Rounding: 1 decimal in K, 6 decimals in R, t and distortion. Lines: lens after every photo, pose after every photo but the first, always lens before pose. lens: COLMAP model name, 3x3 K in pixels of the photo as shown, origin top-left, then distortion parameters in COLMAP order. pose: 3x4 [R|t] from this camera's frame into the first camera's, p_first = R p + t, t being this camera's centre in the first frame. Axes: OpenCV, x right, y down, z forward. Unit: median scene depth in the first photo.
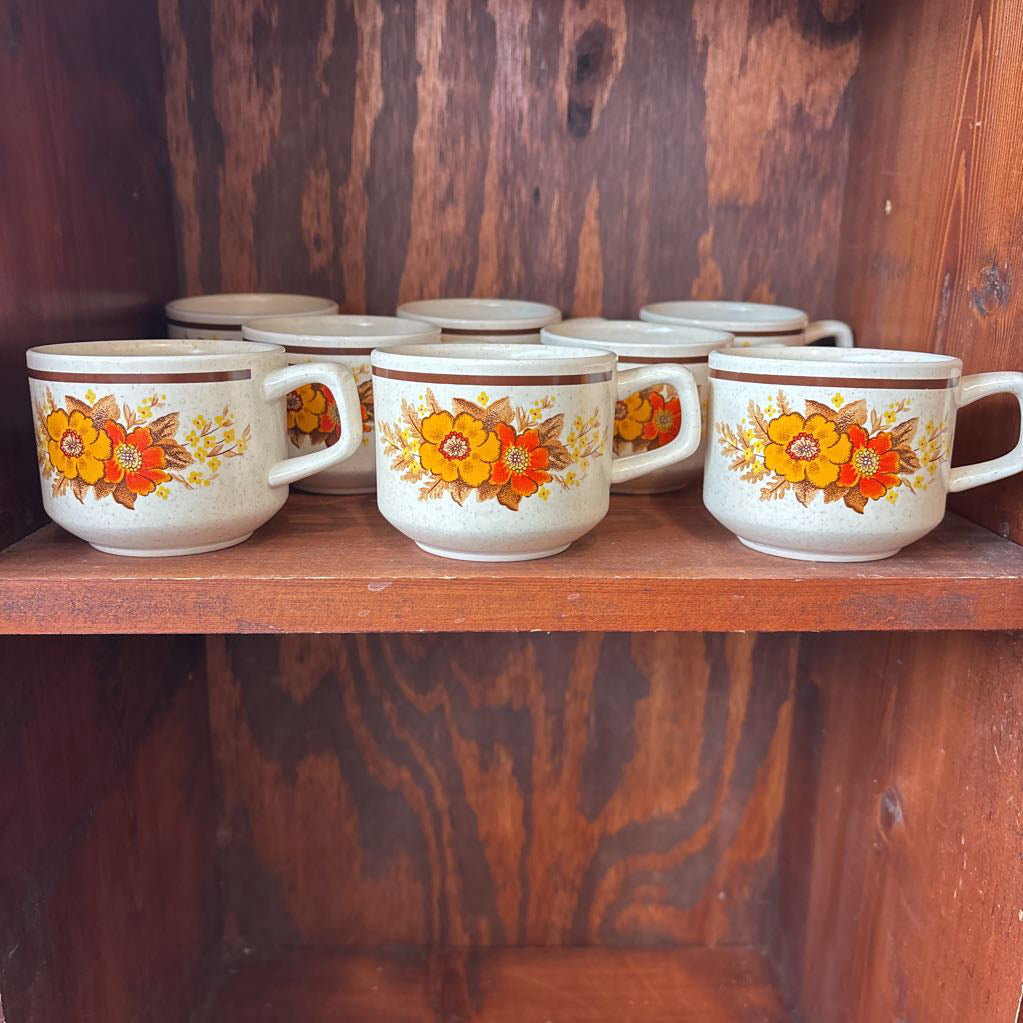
lens RADIAL K [[1110.0, 0, 503.7], [0, 1110.0, 500.8], [0, 0, 1]] dist [-0.016114, 0.000000]
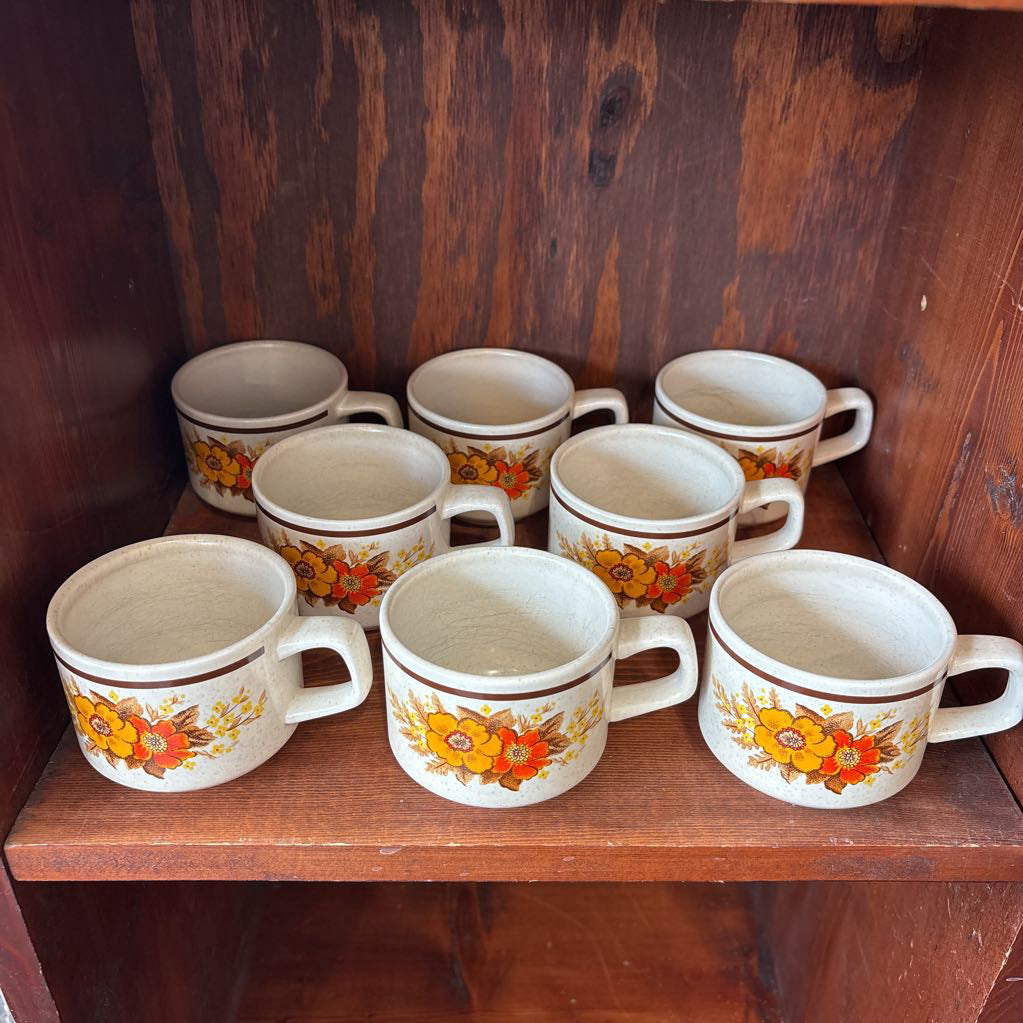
lens RADIAL K [[1110.0, 0, 505.4], [0, 1110.0, 510.5], [0, 0, 1]] dist [-0.016114, 0.000000]
pose [[0.999727, 0.016119, -0.016911, 0.008679], [-0.010237, 0.952899, 0.303114, -0.359530], [0.021000, -0.302858, 0.952804, 0.036024]]
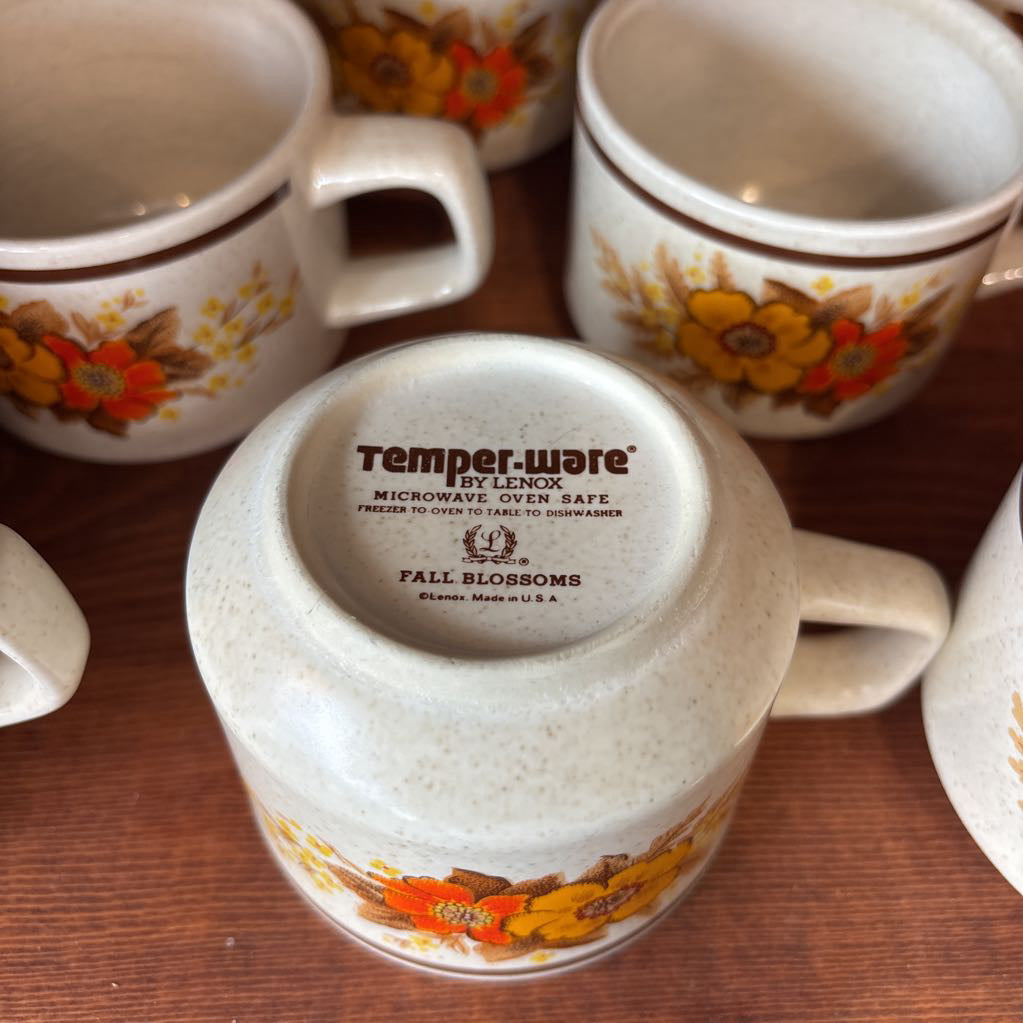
lens RADIAL K [[1104.9, 0, 503.1], [0, 1104.9, 532.2], [0, 0, 1]] dist [-0.016209, 0.000000]
pose [[0.999866, 0.011948, -0.011231, 0.010265], [-0.001673, 0.755660, 0.654962, -0.247890], [0.016312, -0.654856, 0.755578, 0.504307]]
